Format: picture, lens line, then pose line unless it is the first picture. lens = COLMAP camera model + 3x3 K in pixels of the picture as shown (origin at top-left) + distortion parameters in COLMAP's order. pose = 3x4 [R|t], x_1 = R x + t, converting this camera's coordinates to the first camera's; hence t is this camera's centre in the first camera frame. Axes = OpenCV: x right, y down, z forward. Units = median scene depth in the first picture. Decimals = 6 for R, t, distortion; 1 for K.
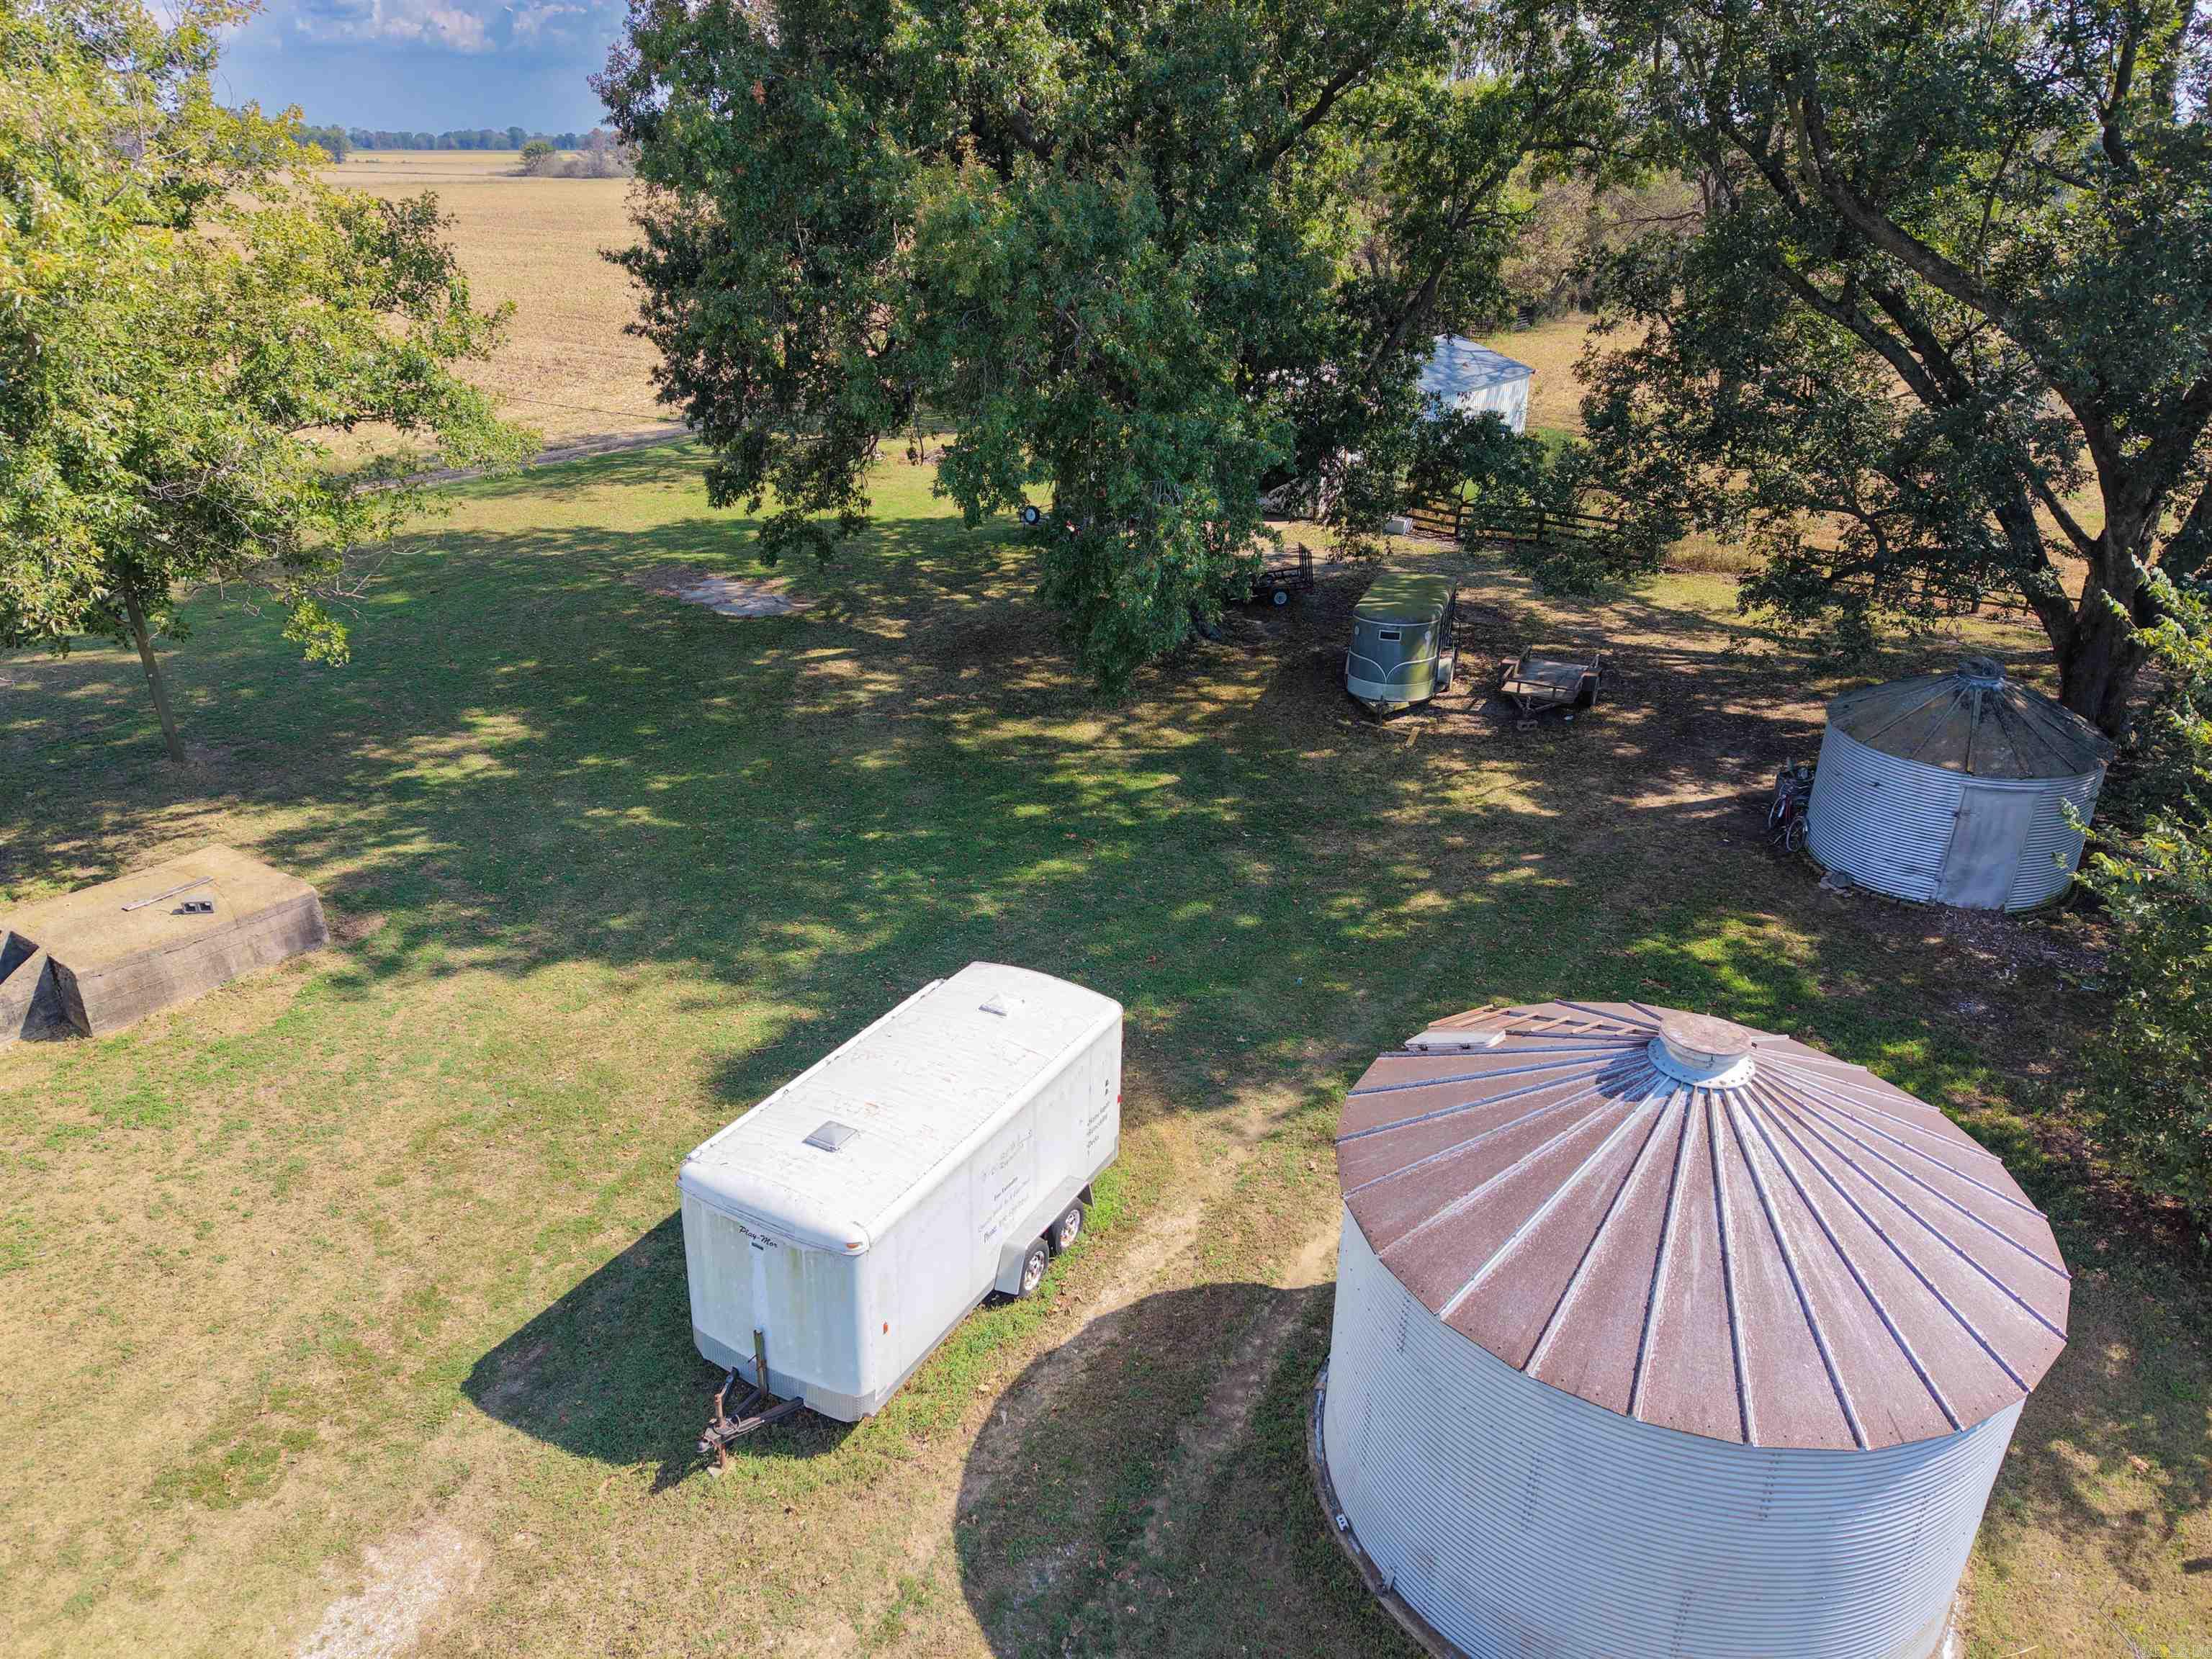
lens RADIAL K [[1493.0, 0, 1094.5], [0, 1493.0, 816.4], [0, 0, 1]] dist [-0.001352, -0.000177]
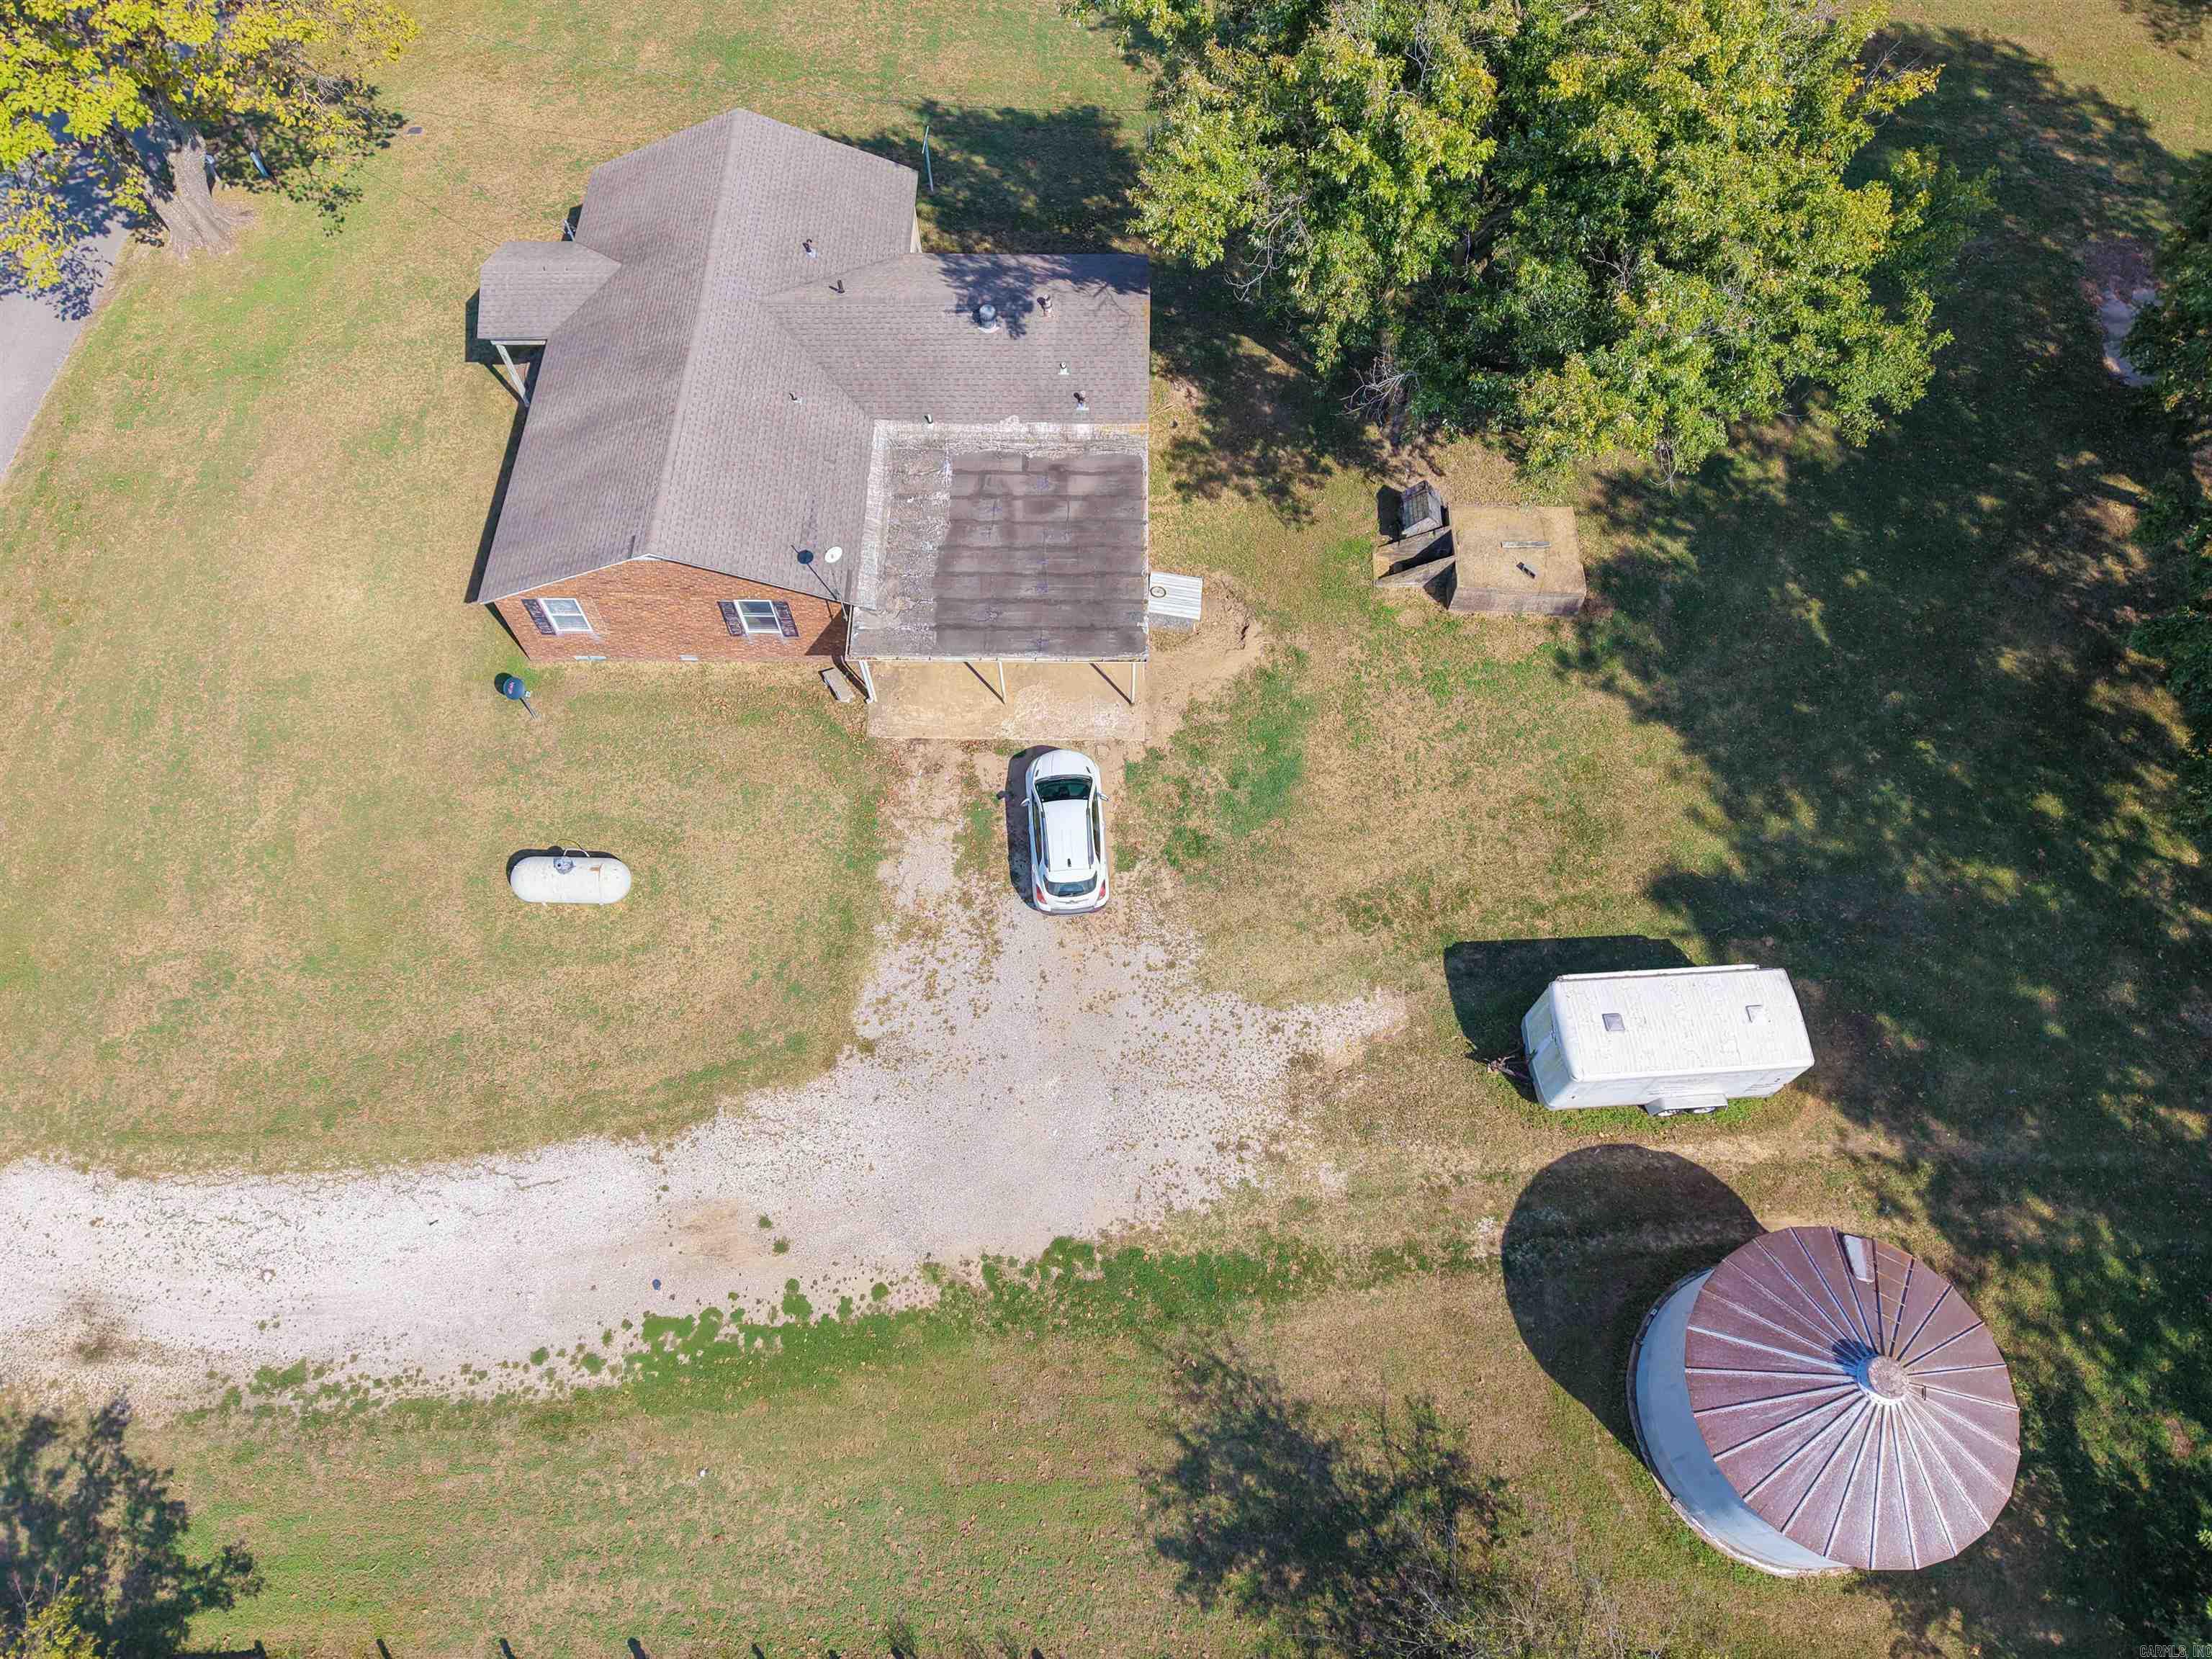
lens RADIAL K [[1368.2, 0, 1094.9], [0, 1368.2, 893.4], [0, 0, 1]] dist [0.141811, -0.205837]
pose [[0.551594, 0.751034, -0.362894, -0.005750], [-0.348126, 0.602646, 0.718071, -0.759381], [0.757992, -0.269750, 0.593871, -0.498131]]
